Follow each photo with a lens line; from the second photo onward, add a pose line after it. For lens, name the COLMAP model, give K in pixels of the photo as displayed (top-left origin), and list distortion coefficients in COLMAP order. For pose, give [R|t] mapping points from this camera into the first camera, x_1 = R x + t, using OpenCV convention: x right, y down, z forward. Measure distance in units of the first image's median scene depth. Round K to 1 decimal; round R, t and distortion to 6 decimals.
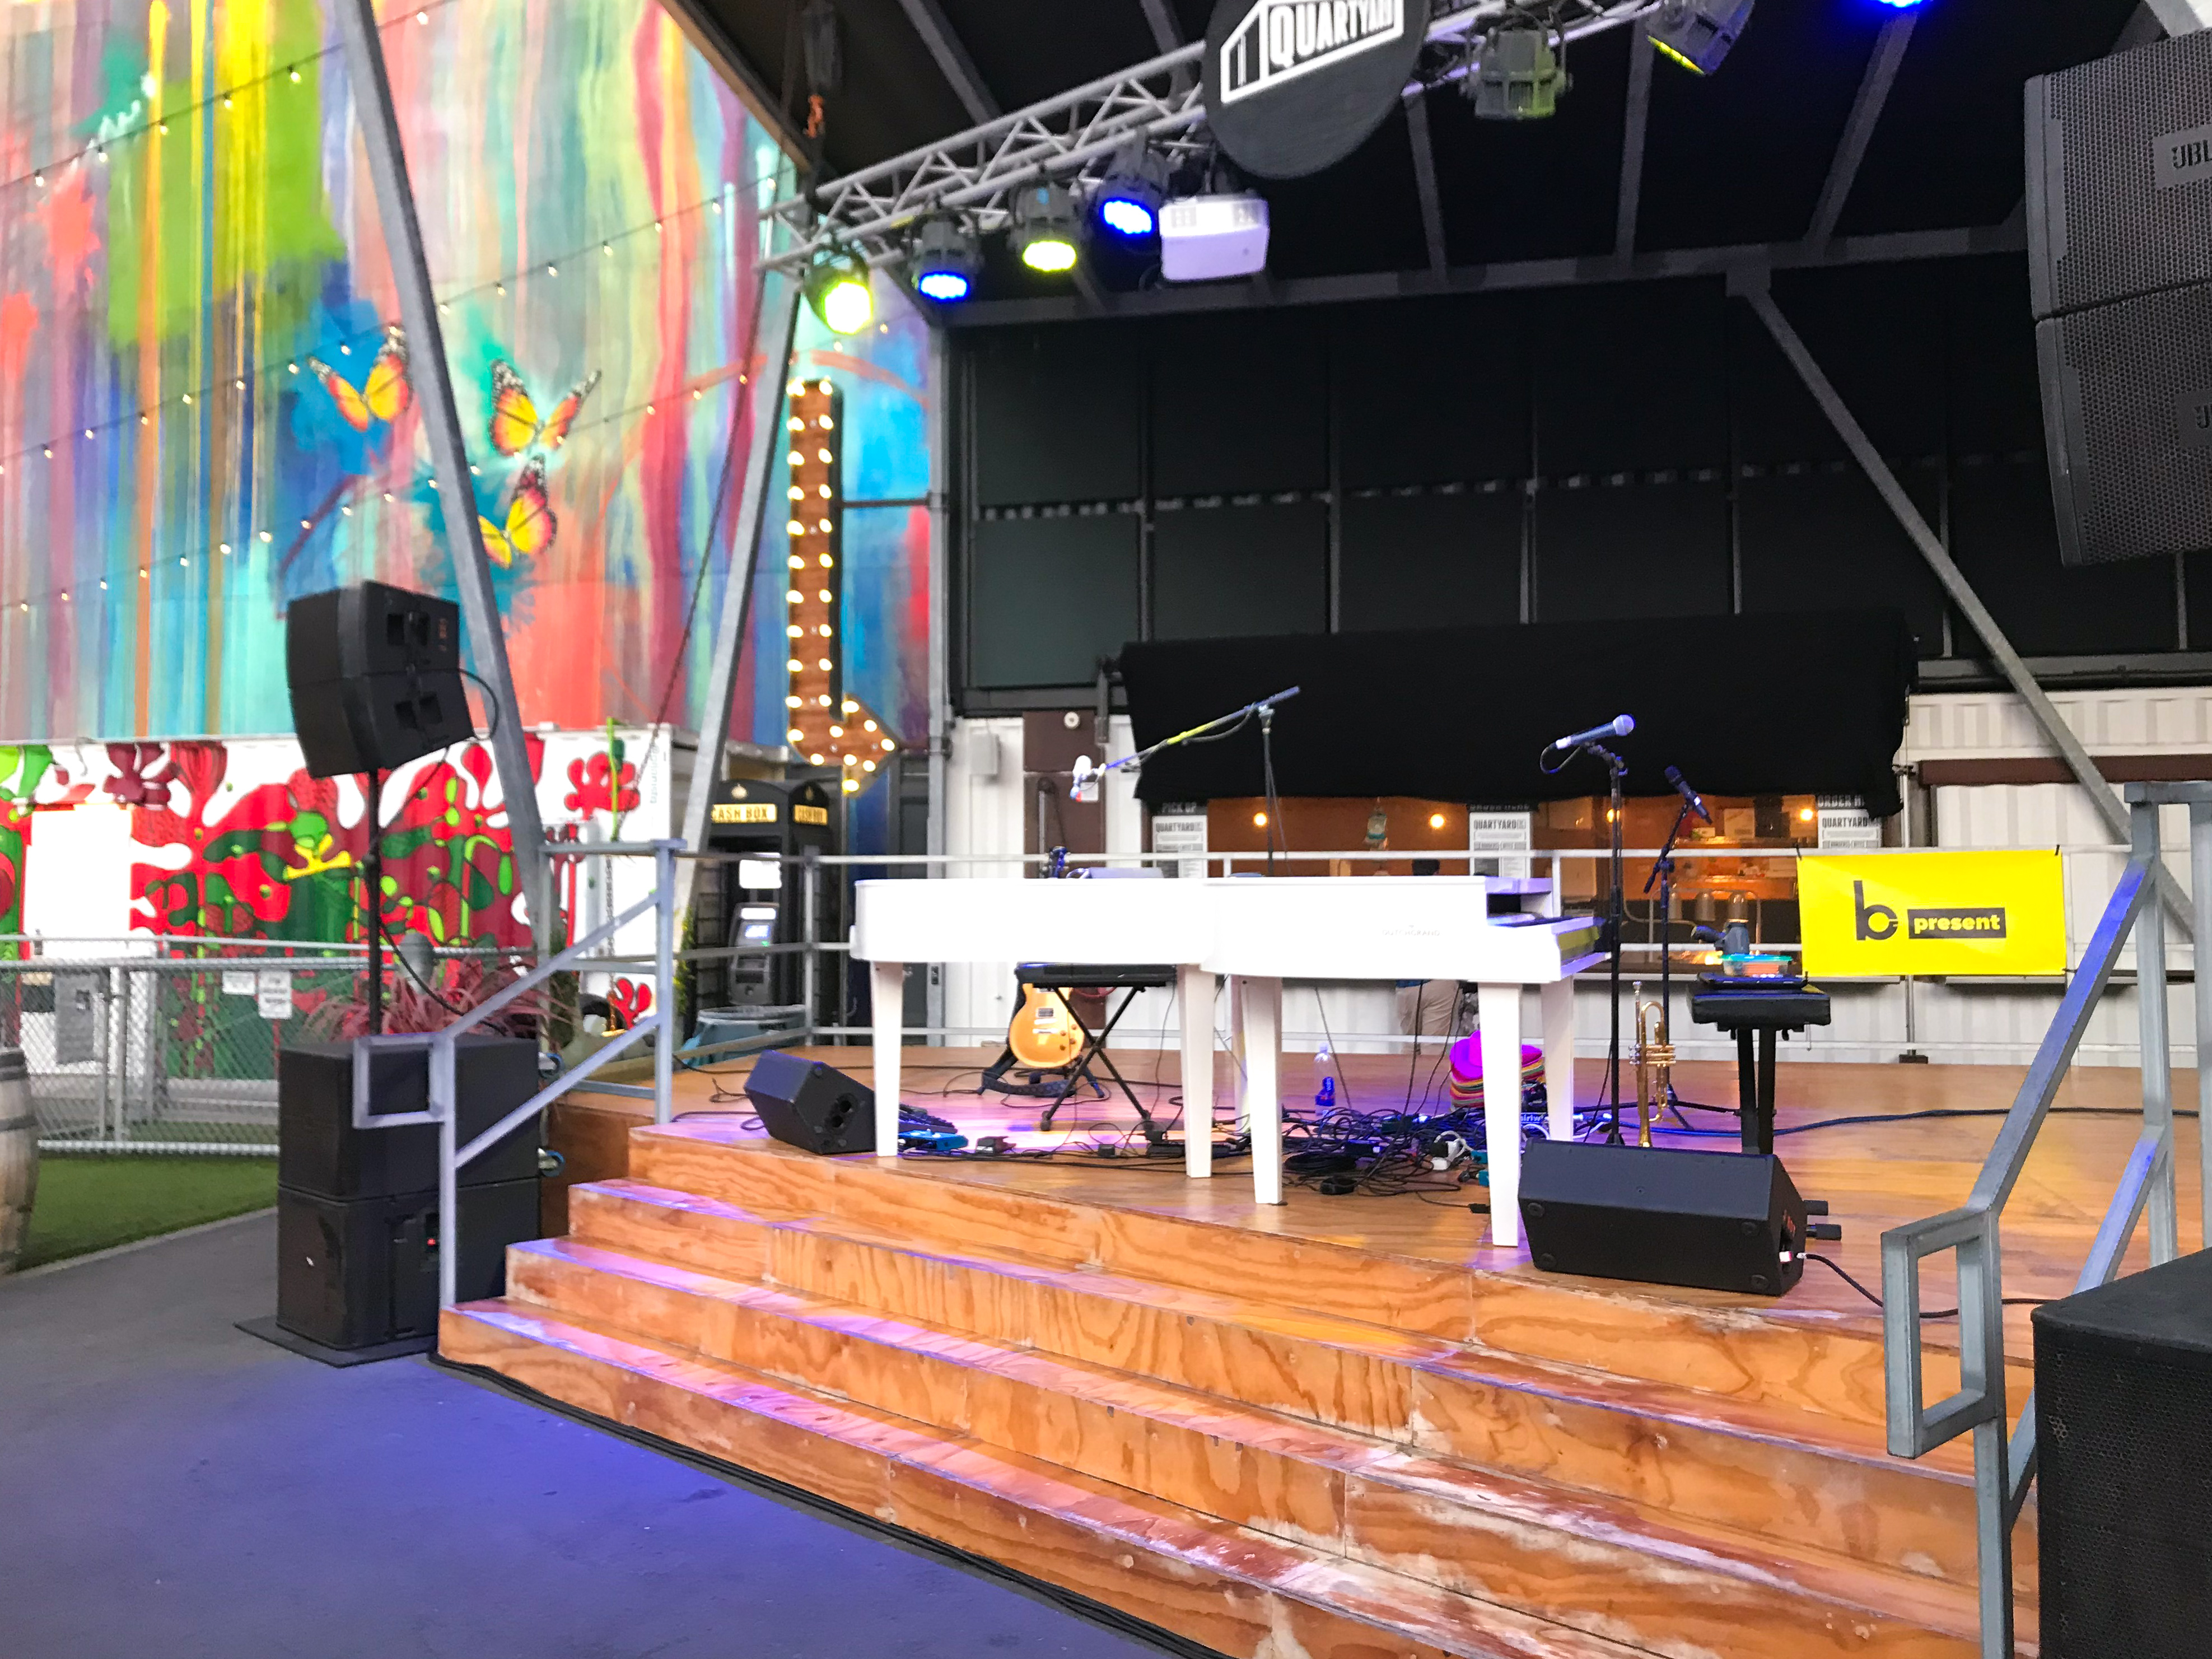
lens RADIAL K [[1804.2, 0, 1106.0], [0, 1804.2, 829.5], [0, 0, 1]] dist [0.103231, 0.000459]
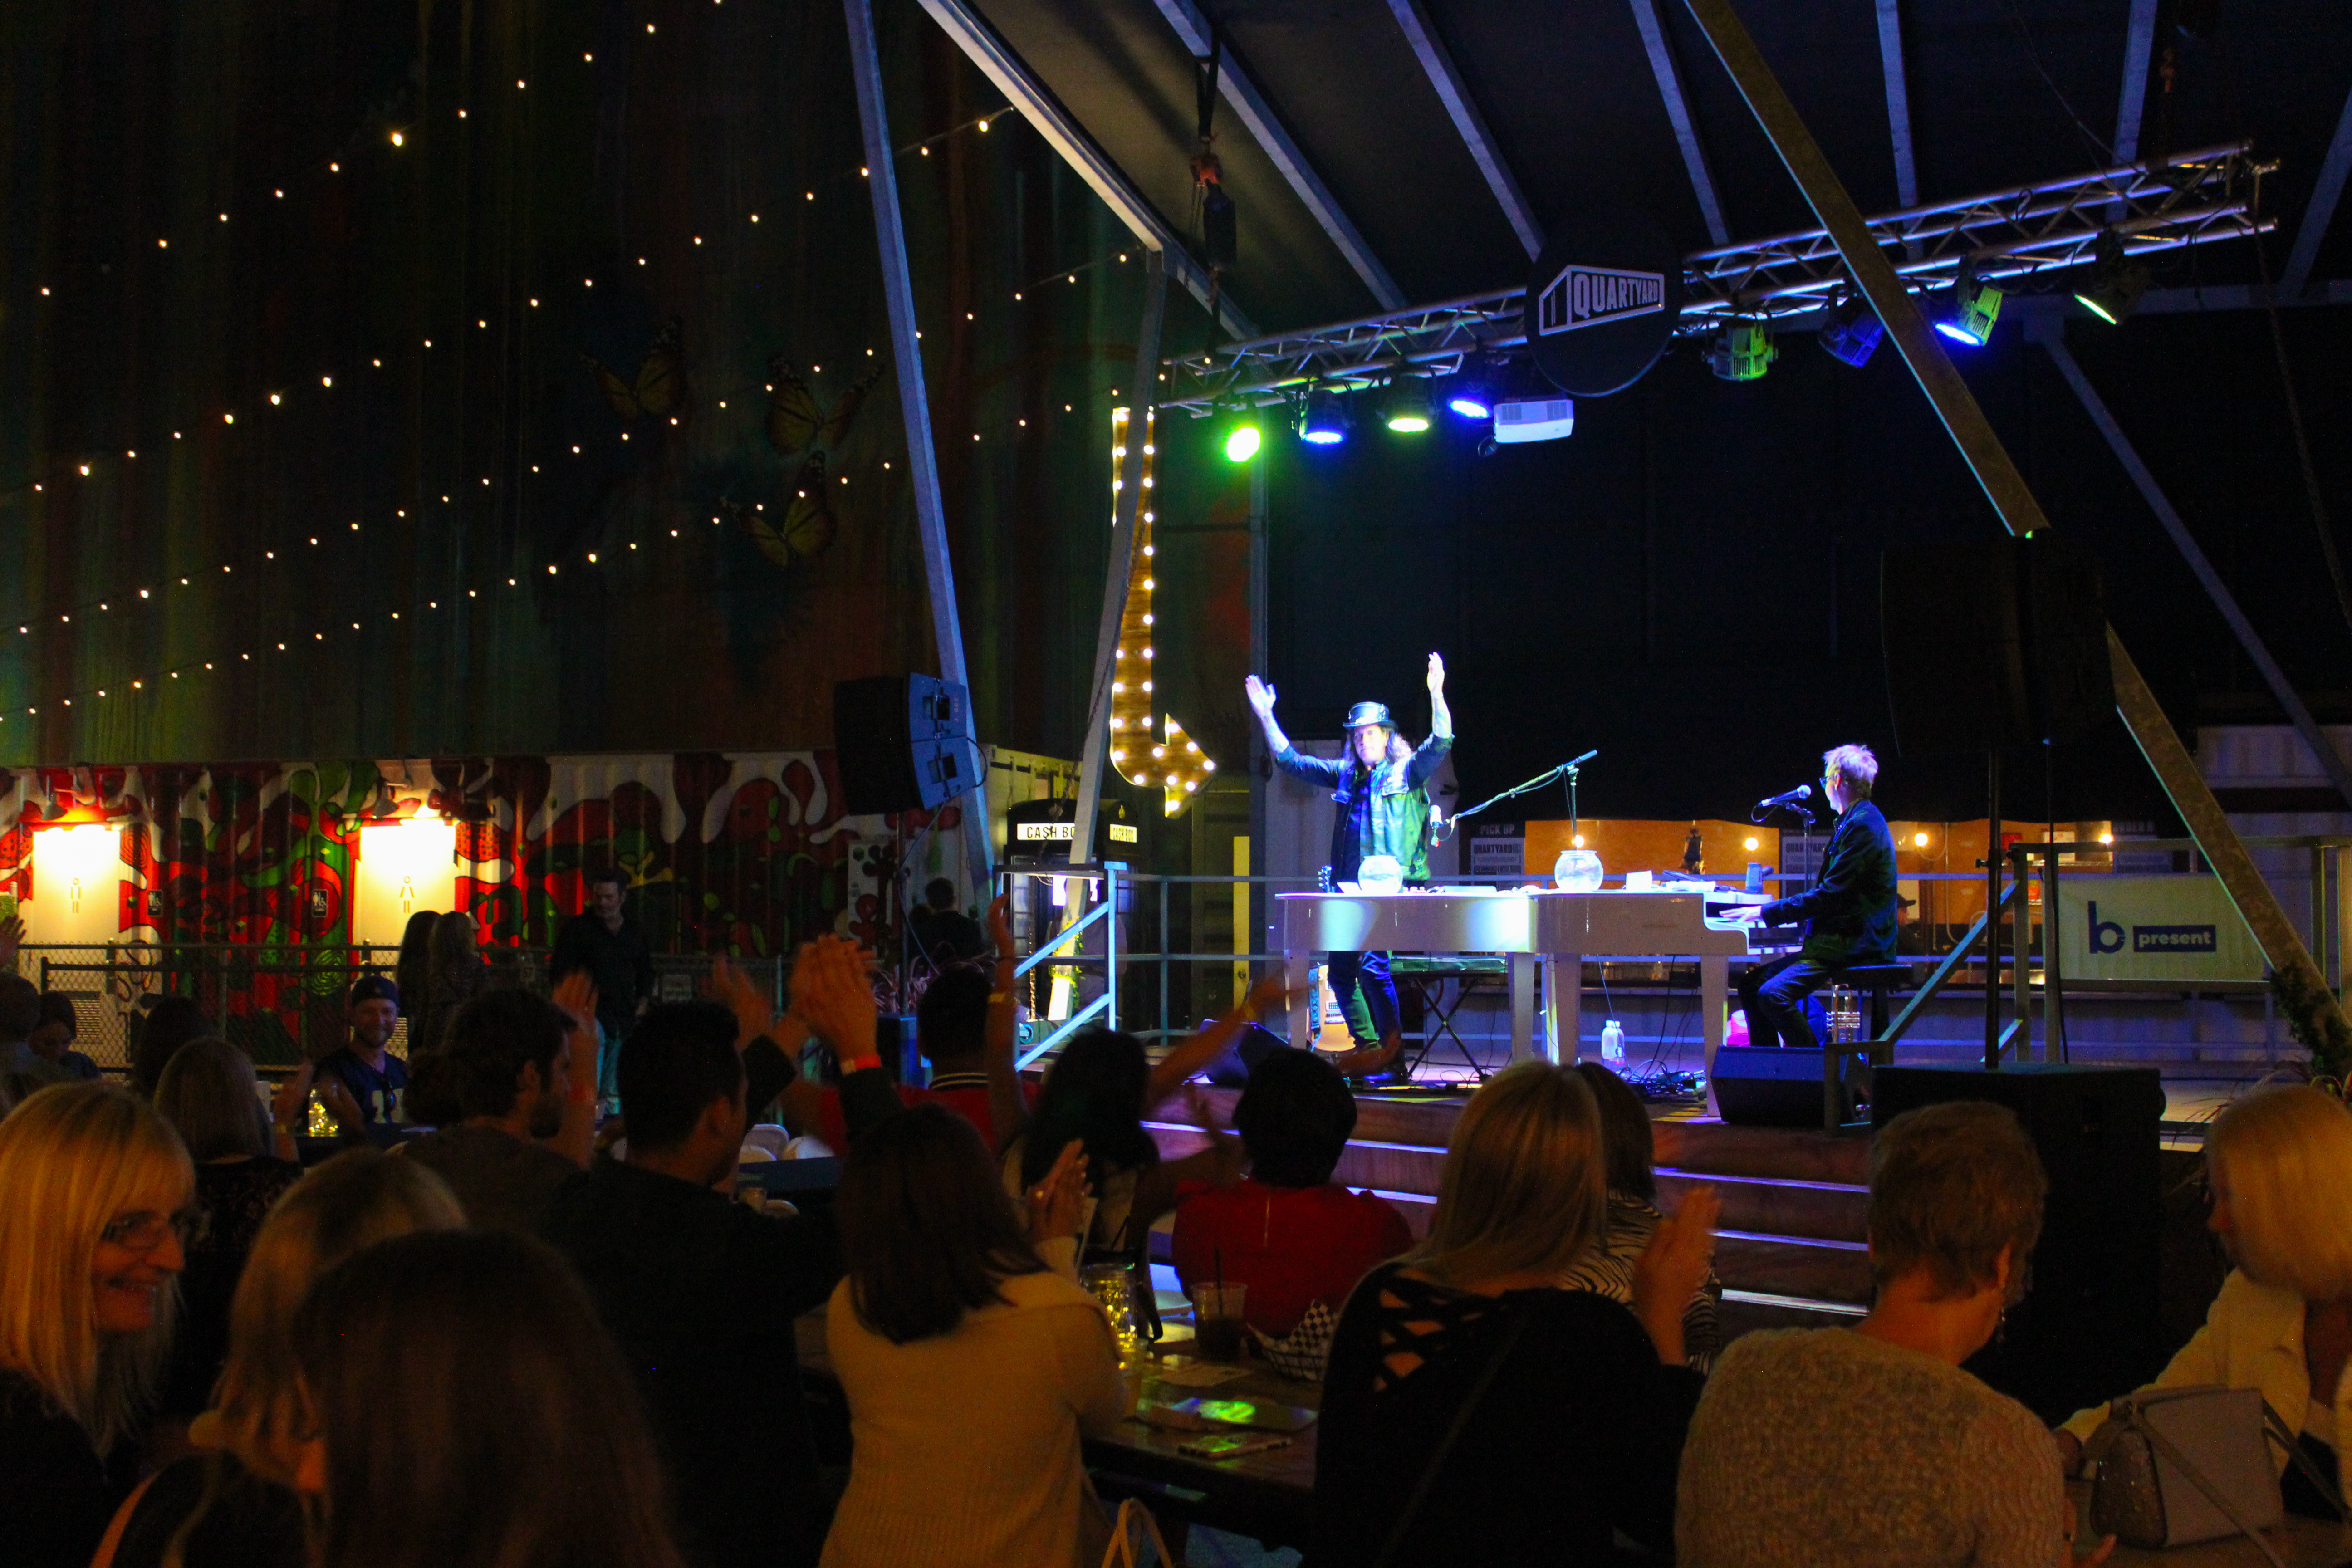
lens RADIAL K [[2588.2, 0, 1176.0], [0, 2588.2, 784.0], [0, 0, 1]] dist [-0.003366, 0.002140]
pose [[0.997217, 0.002930, -0.074498, -0.032493], [-0.004357, 0.999810, -0.018998, -0.009288], [0.074428, 0.019270, 0.997040, -0.491609]]
